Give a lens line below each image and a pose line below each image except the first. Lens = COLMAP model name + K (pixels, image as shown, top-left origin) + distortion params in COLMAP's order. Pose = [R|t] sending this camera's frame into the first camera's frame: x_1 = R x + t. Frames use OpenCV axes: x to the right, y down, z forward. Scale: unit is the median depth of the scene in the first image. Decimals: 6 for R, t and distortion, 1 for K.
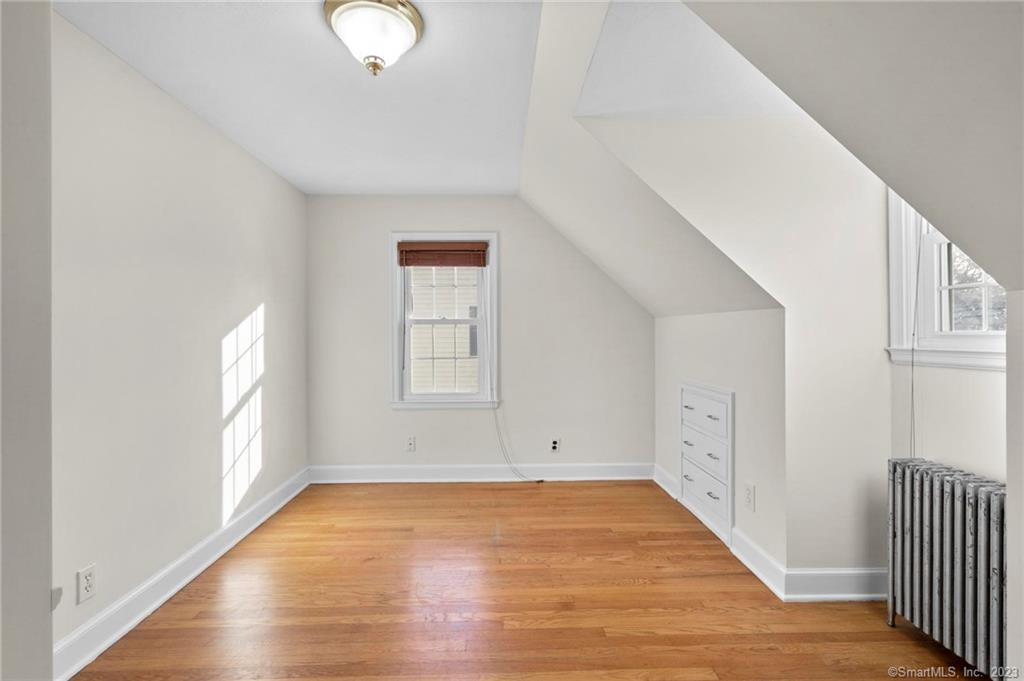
lens RADIAL K [[468.6, 0, 513.6], [0, 468.6, 340.1], [0, 0, 1]] dist [-0.009745, 0.003612]
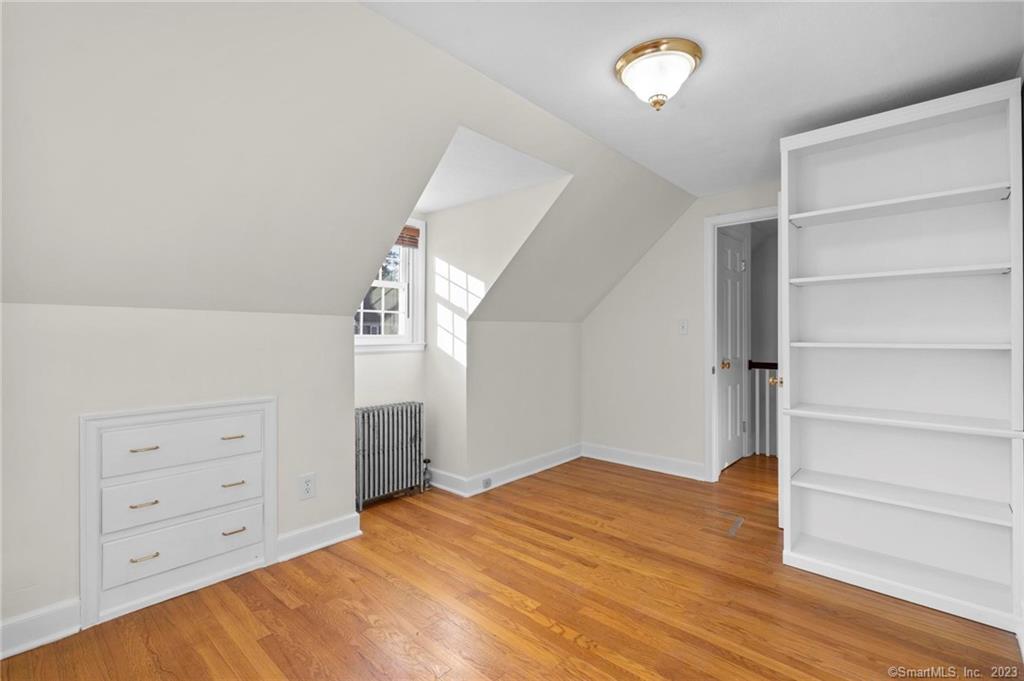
lens RADIAL K [[468.6, 0, 511.8], [0, 468.6, 332.5], [0, 0, 1]] dist [-0.009745, 0.003612]
pose [[-0.726779, 0.007166, 0.686834, -0.589389], [0.009471, 0.999955, -0.000412, -0.012881], [-0.686806, 0.006205, -0.726815, 1.497550]]
